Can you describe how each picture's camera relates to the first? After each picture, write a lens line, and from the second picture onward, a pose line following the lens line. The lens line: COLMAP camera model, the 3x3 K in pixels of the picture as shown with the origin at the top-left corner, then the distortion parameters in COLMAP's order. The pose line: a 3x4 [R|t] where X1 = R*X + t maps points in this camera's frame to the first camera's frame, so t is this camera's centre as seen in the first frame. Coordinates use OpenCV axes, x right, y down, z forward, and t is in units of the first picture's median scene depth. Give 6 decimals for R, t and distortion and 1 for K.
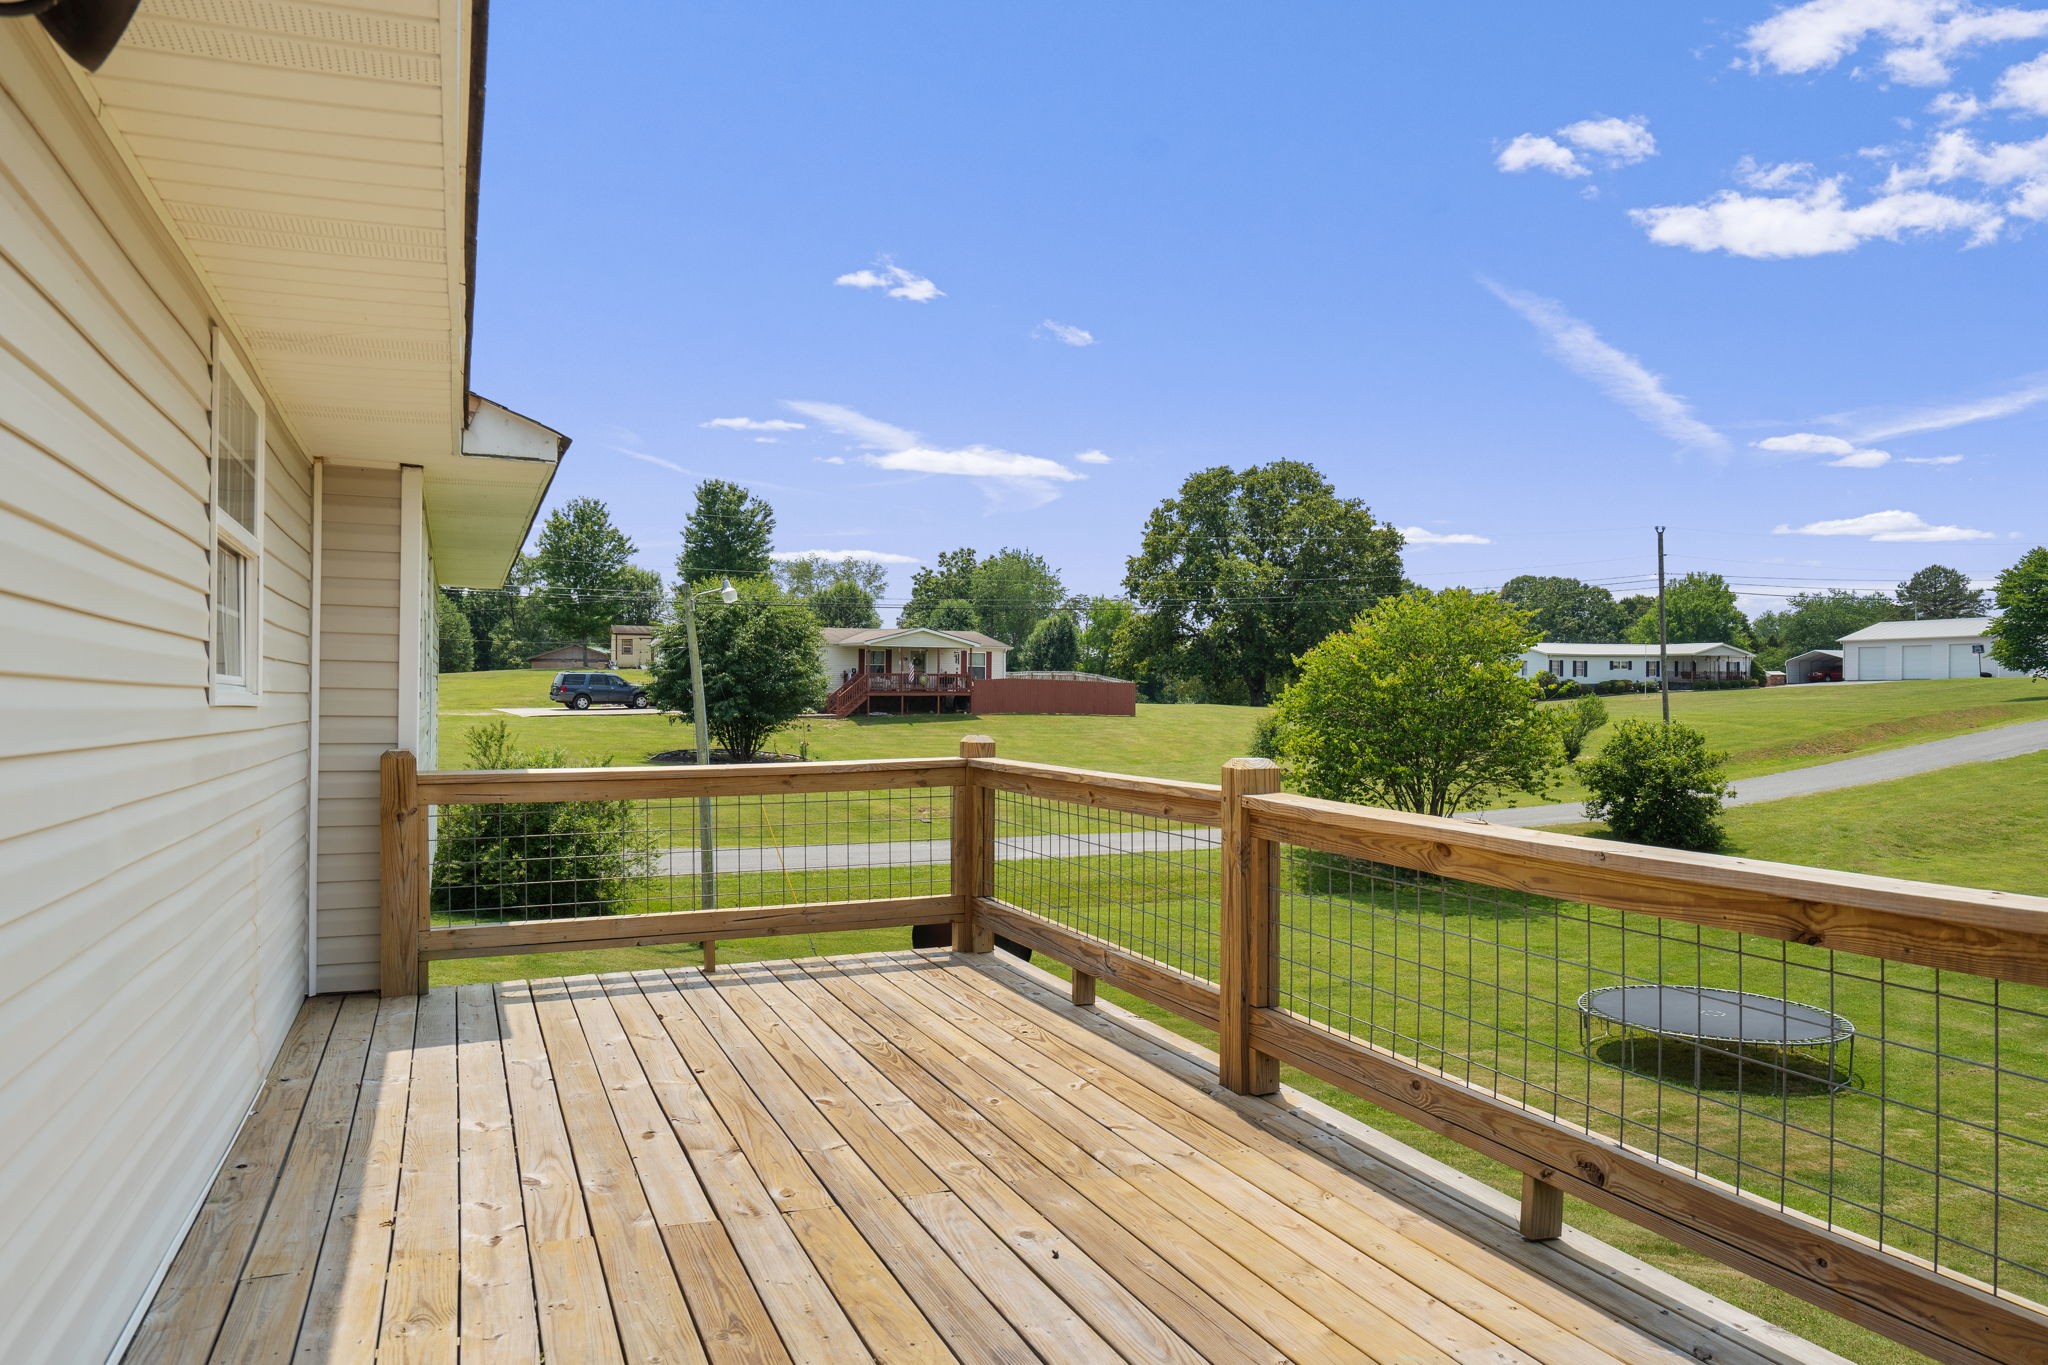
lens RADIAL K [[948.1, 0, 1025.9], [0, 948.1, 672.9], [0, 0, 1]] dist [-0.000728, 0.000657]
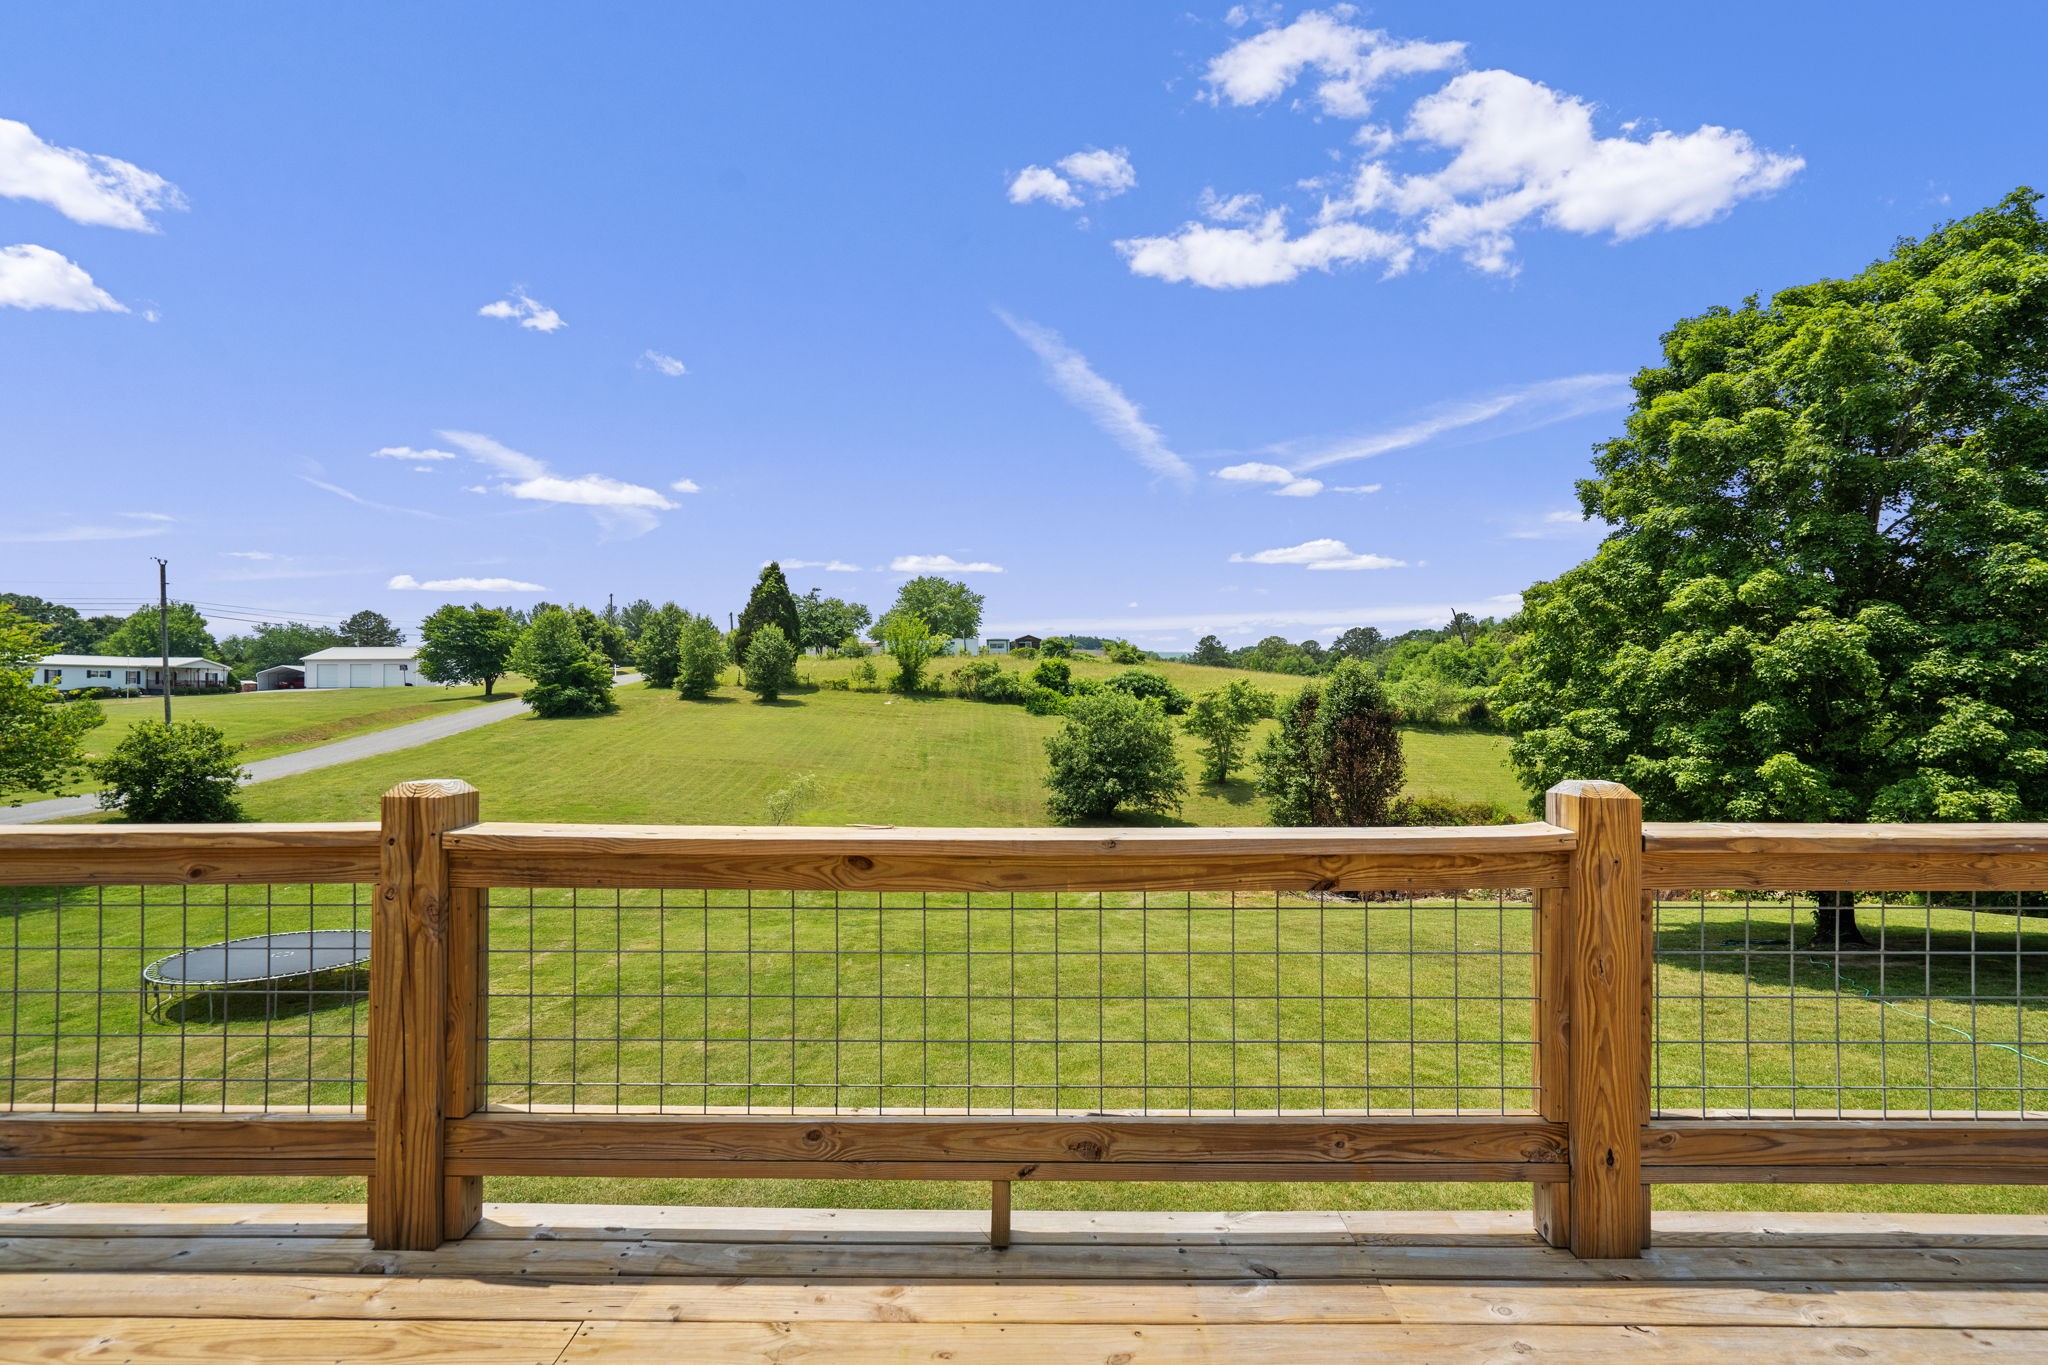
lens RADIAL K [[1037.5, 0, 1023.1], [0, 1037.5, 713.8], [0, 0, 1]] dist [0.000300, 0.000166]
pose [[0.998997, 0.004239, -0.044586, 0.629829], [-0.004029, 0.999980, 0.004803, 0.010684], [0.044605, -0.004619, 0.998994, -0.117310]]
